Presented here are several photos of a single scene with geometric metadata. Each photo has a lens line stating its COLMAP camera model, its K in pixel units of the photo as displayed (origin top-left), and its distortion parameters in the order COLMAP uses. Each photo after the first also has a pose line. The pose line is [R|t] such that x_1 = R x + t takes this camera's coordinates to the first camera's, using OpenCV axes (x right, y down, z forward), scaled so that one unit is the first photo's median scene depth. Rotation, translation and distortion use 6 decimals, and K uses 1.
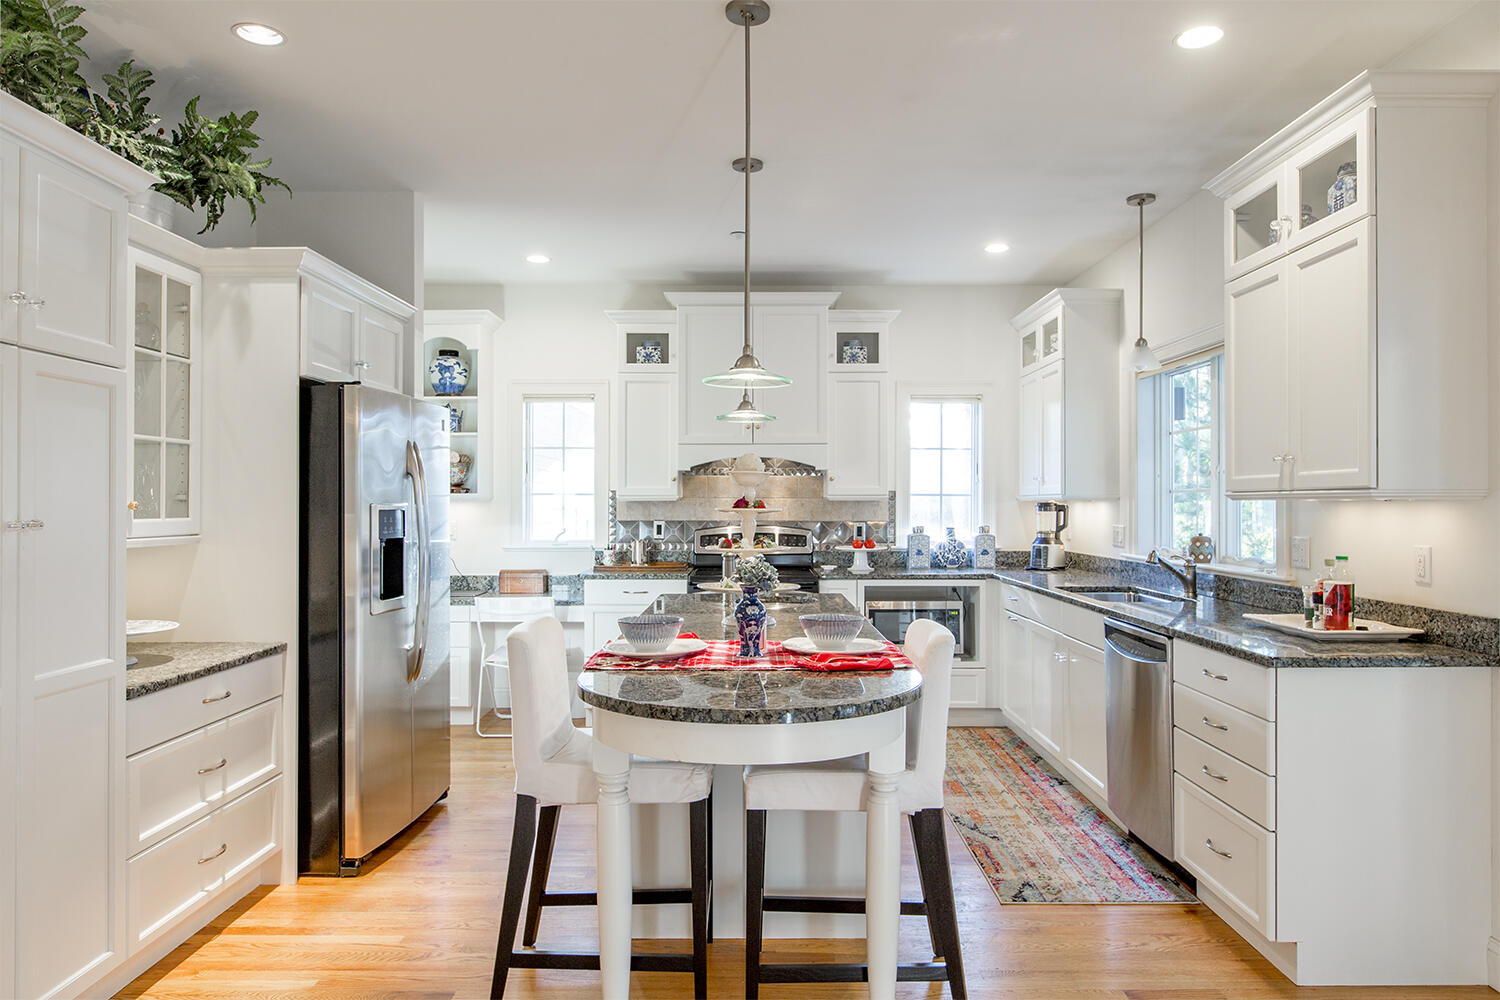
lens RADIAL K [[963.2, 0, 750.5], [0, 963.2, 498.0], [0, 0, 1]] dist [0.008750, -0.000295]
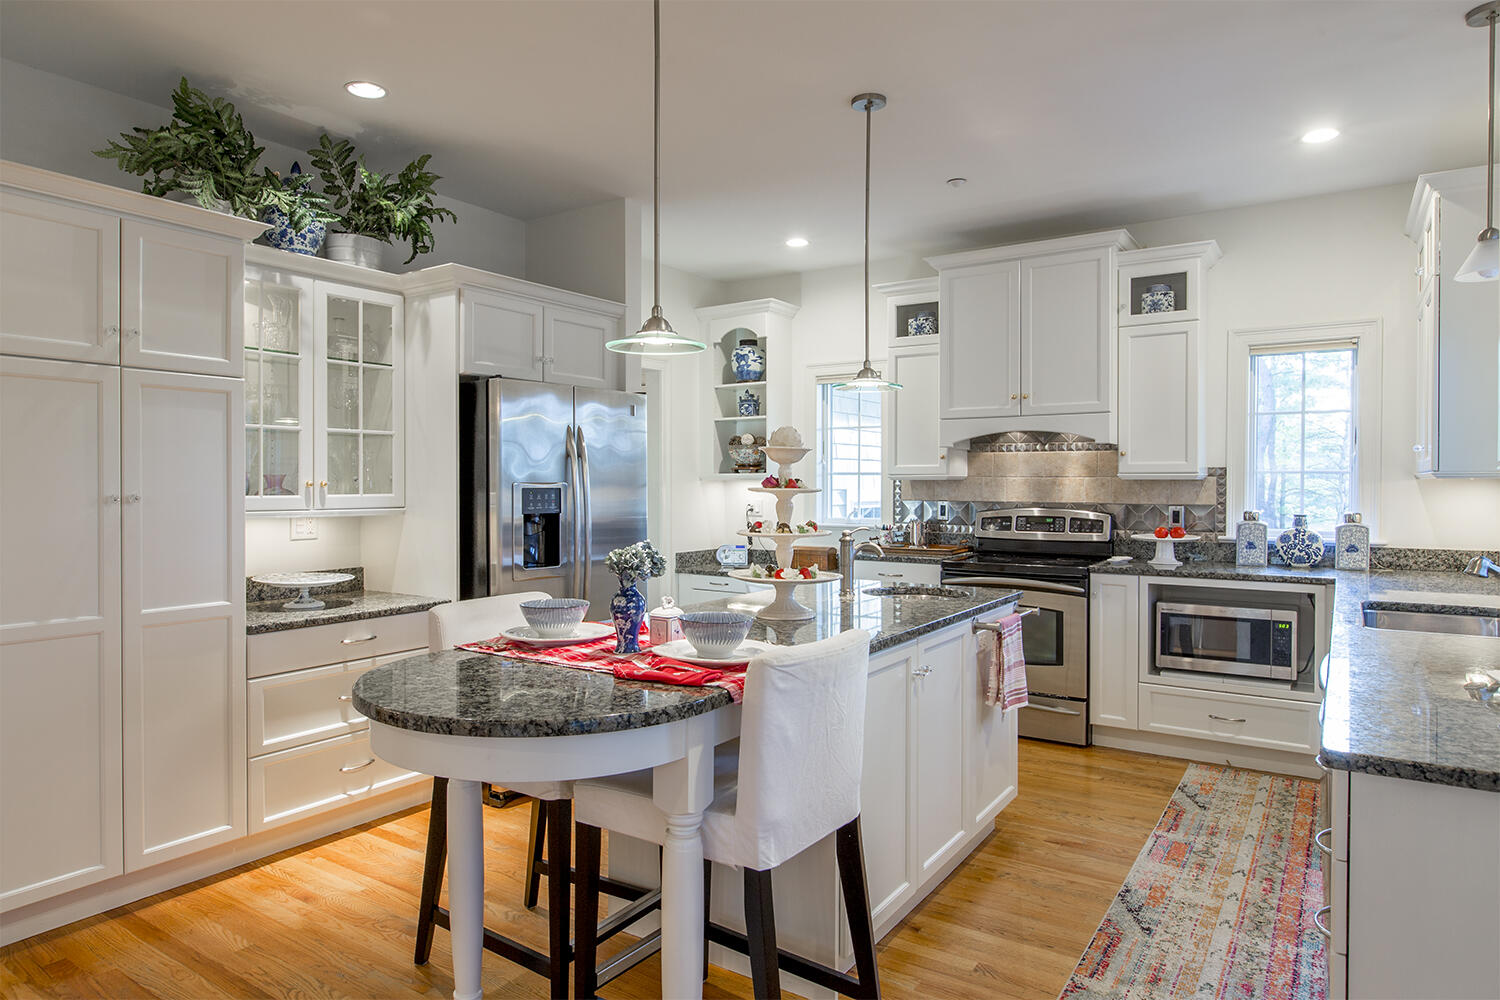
lens RADIAL K [[904.2, 0, 751.5], [0, 904.2, 490.4], [0, 0, 1]] dist [-0.000067, 0.000060]
pose [[0.829638, 0.005365, -0.558276, 0.255428], [0.002566, 0.999907, 0.013422, 0.000905], [0.558296, -0.012568, 0.829547, 0.165410]]
